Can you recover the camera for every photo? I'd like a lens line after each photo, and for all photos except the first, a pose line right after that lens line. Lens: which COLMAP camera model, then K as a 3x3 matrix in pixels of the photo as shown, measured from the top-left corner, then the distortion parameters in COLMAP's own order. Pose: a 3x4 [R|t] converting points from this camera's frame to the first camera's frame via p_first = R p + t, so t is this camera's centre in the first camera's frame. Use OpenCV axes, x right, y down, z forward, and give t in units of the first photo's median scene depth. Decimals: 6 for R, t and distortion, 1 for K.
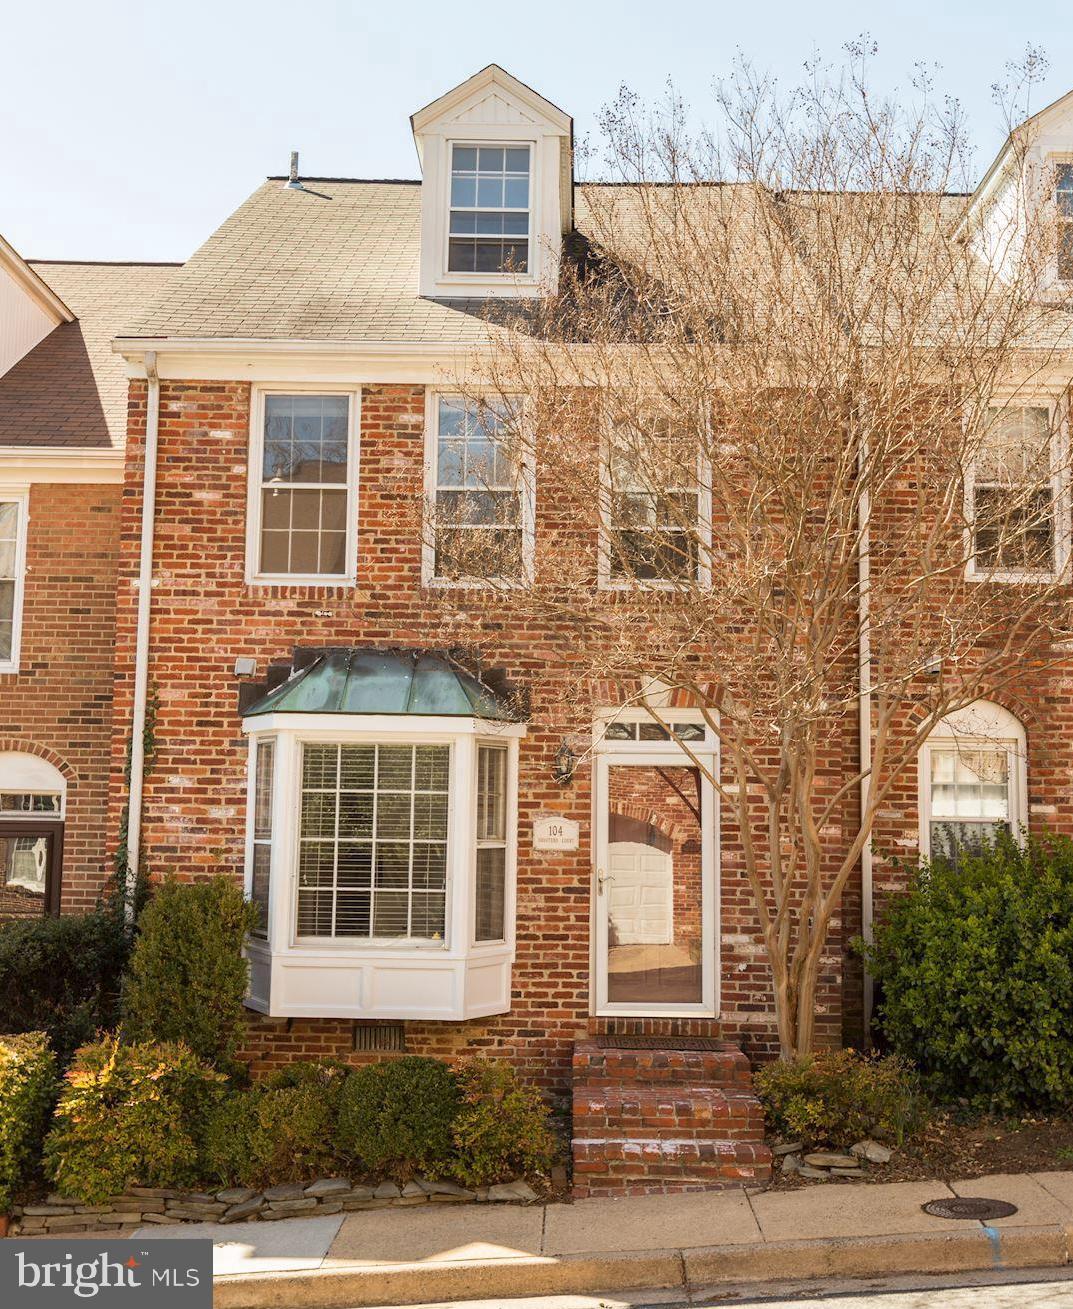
lens RADIAL K [[1511.8, 0, 536.5], [0, 1511.8, 654.5], [0, 0, 1]] dist [0.014741, 0.004064]
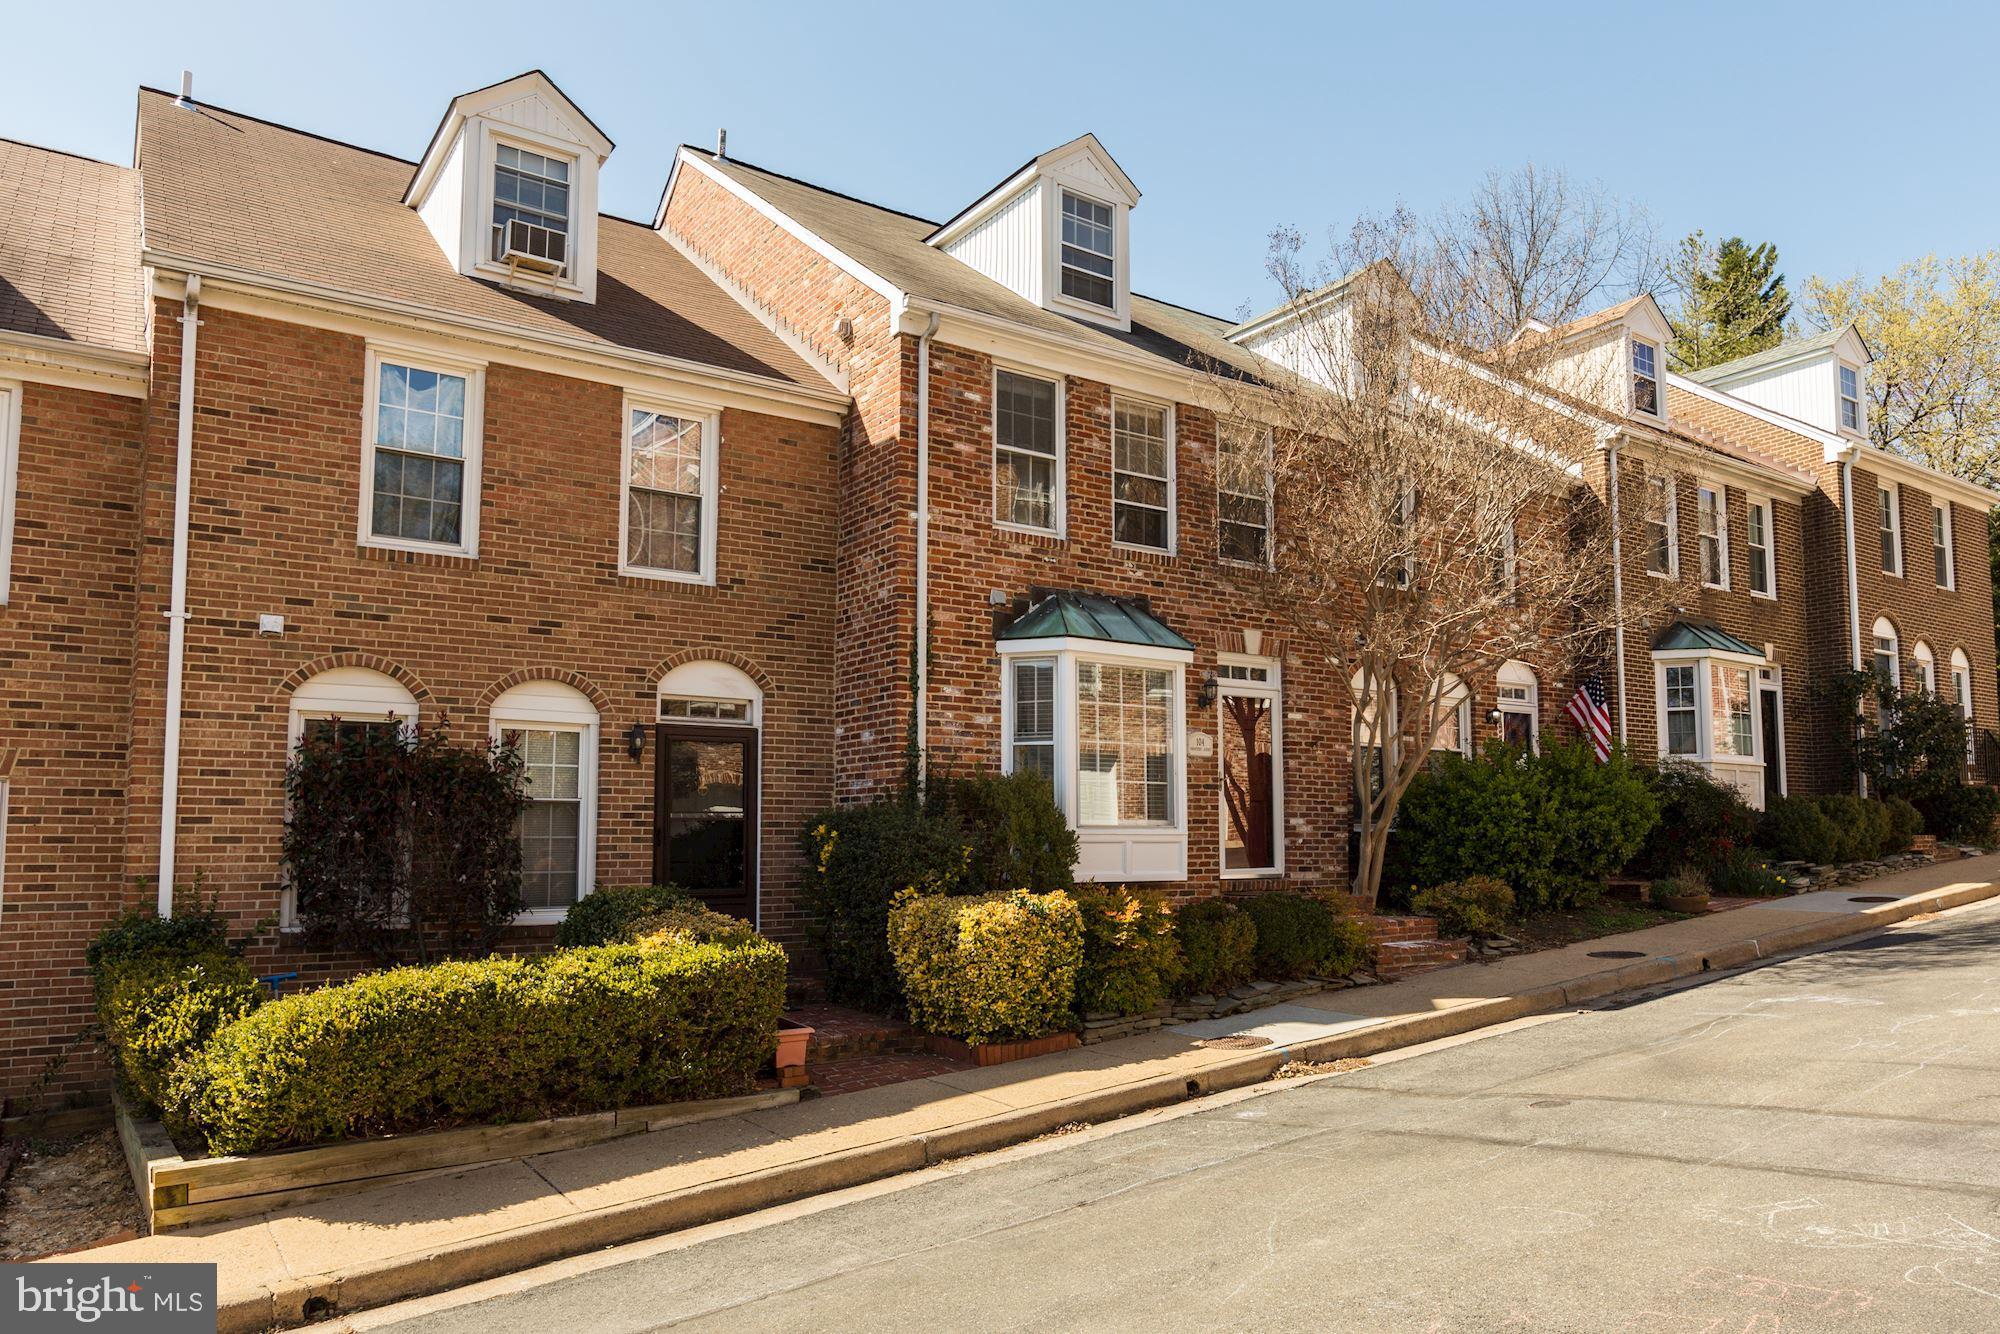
lens RADIAL K [[1336.5, 0, 1000.6], [0, 1336.5, 714.3], [0, 0, 1]] dist [-0.004615, -0.000865]
pose [[0.815611, 0.040137, 0.577207, -0.786455], [-0.059501, 0.998120, 0.014670, 0.083249], [-0.575533, -0.046309, 0.816466, 0.140238]]
